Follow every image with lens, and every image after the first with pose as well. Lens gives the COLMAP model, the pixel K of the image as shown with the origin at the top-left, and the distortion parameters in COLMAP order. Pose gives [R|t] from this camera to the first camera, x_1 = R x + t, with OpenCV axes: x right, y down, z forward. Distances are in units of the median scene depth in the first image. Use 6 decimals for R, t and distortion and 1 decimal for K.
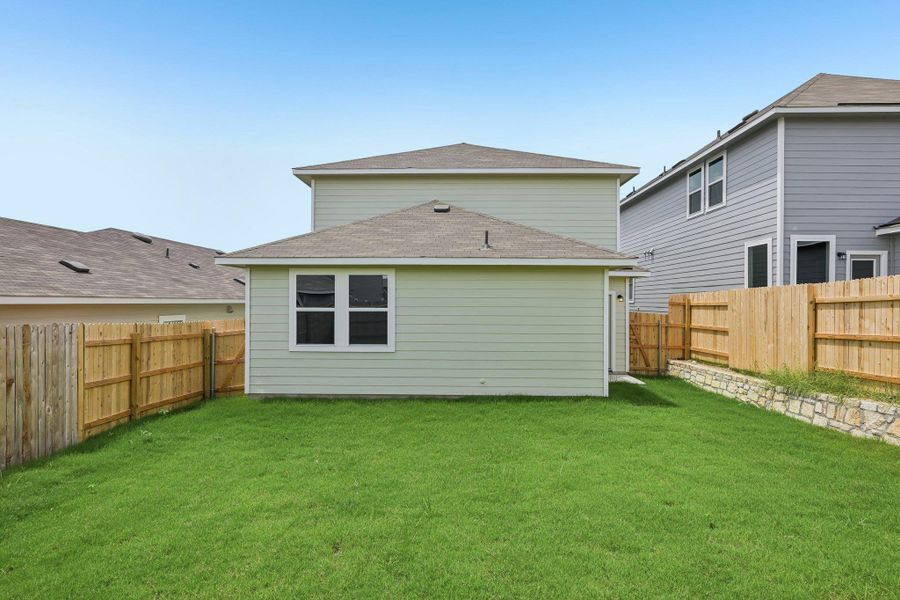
lens RADIAL K [[398.5, 0, 468.0], [0, 398.5, 301.2], [0, 0, 1]] dist [-0.001766, -0.000475]
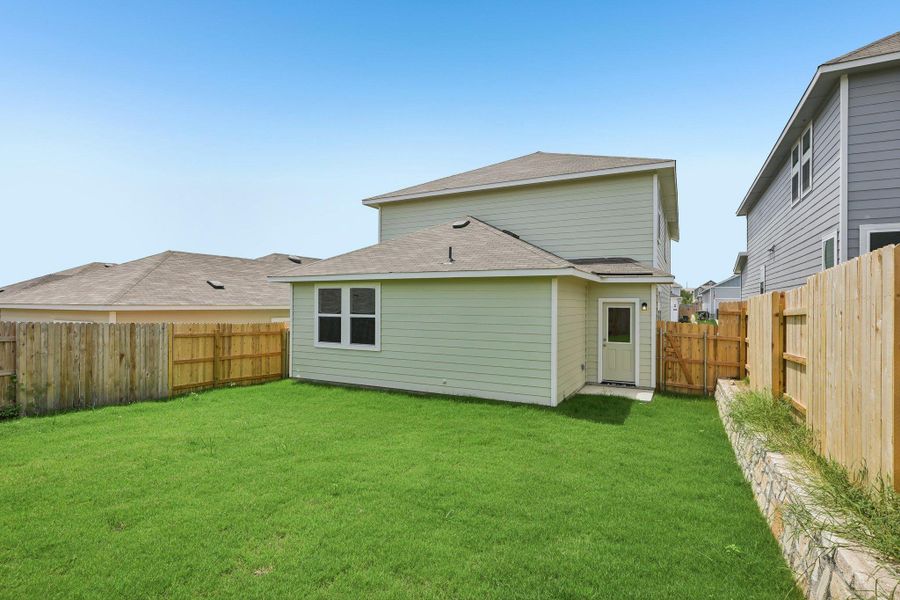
lens RADIAL K [[398.5, 0, 468.0], [0, 398.5, 301.2], [0, 0, 1]] dist [-0.001766, -0.000475]
pose [[0.917510, -0.000741, -0.397713, 0.538864], [-0.003014, 0.999957, -0.008816, -0.014526], [0.397702, 0.009287, 0.917468, -0.000908]]
